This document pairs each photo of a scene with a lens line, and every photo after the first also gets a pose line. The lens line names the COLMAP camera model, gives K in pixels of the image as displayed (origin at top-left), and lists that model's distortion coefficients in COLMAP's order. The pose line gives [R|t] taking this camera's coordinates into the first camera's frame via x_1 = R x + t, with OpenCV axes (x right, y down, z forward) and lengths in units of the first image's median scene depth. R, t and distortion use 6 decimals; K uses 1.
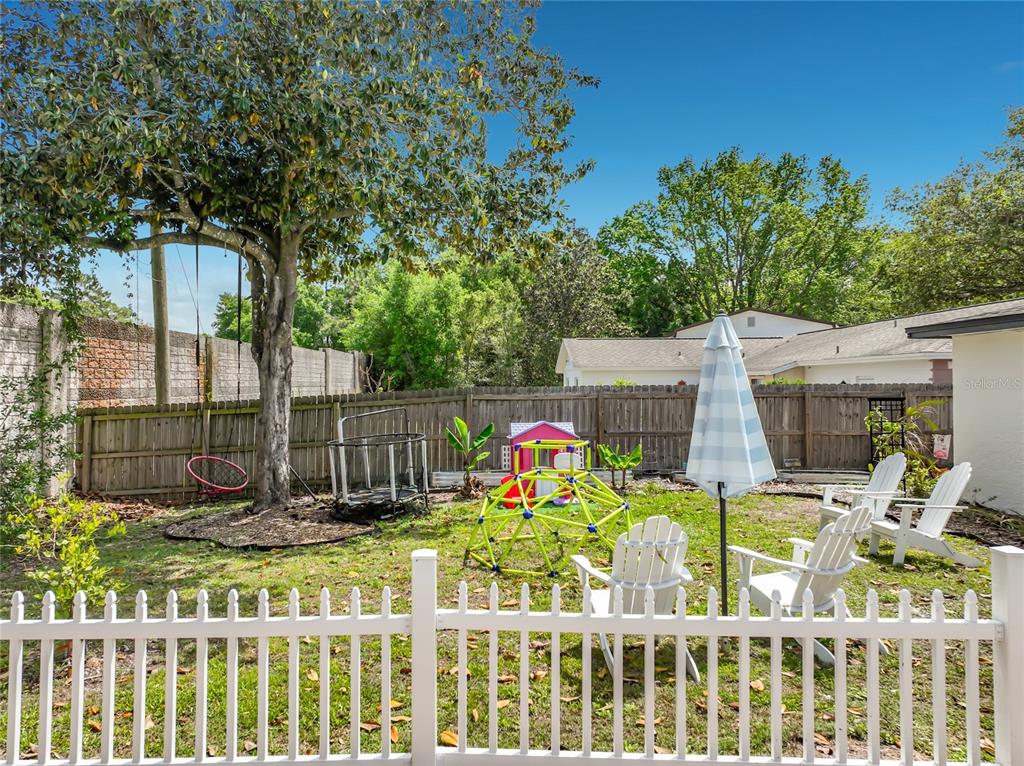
lens RADIAL K [[726.7, 0, 505.1], [0, 726.7, 381.7], [0, 0, 1]] dist [-0.005723, 0.020628]
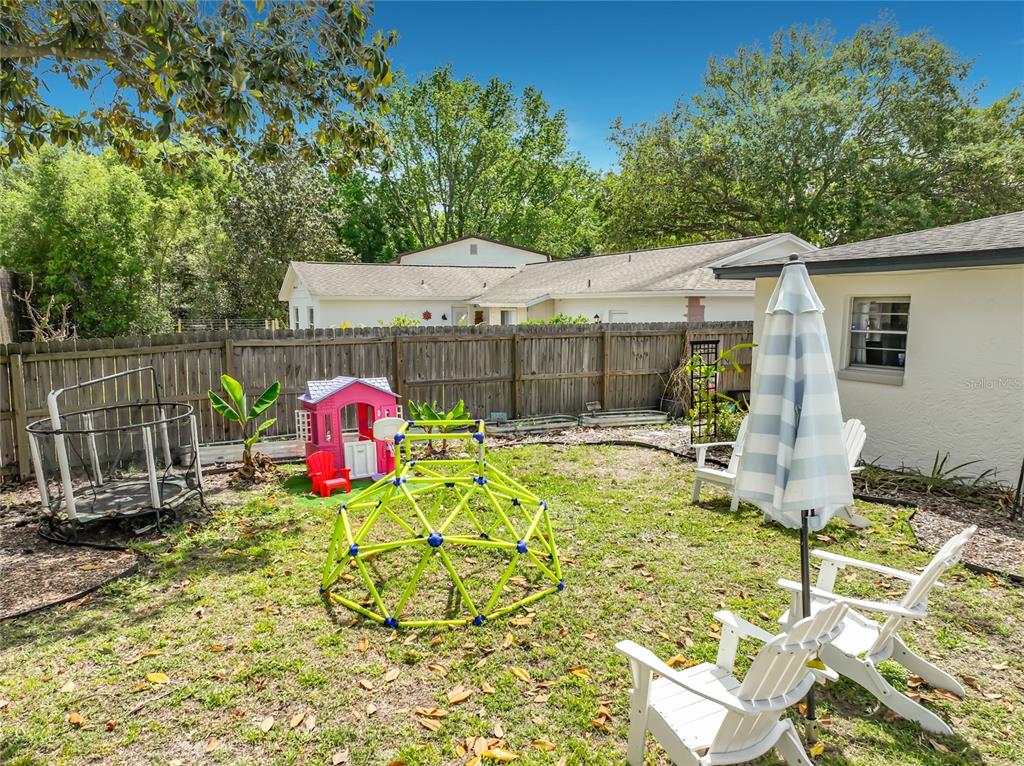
lens RADIAL K [[726.7, 0, 540.9], [0, 726.7, 414.0], [0, 0, 1]] dist [-0.005723, 0.020628]
pose [[0.902712, -0.055985, 0.426588, -0.021338], [-0.007189, 0.989397, 0.145061, -0.004627], [-0.430186, -0.134015, 0.892738, 0.046340]]
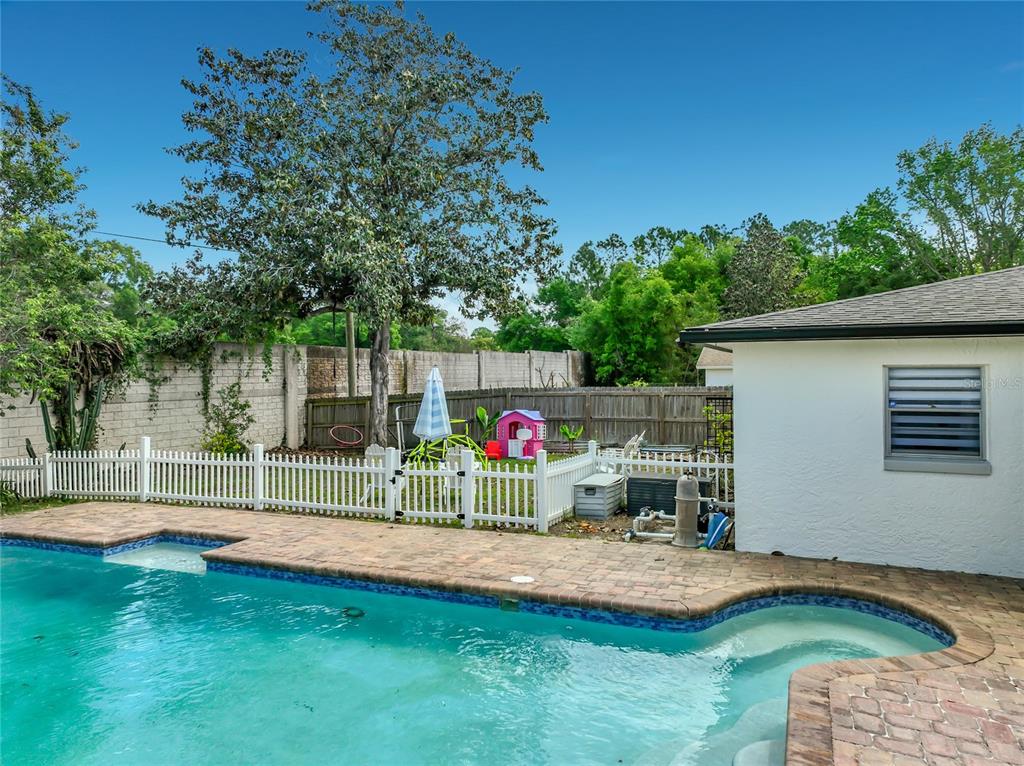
lens RADIAL K [[726.7, 0, 524.3], [0, 726.7, 381.2], [0, 0, 1]] dist [-0.005723, 0.020628]
pose [[0.930765, 0.002135, -0.365612, 0.146965], [0.003039, 0.999903, 0.013573, -0.007573], [0.365606, -0.013744, 0.930668, -0.118461]]
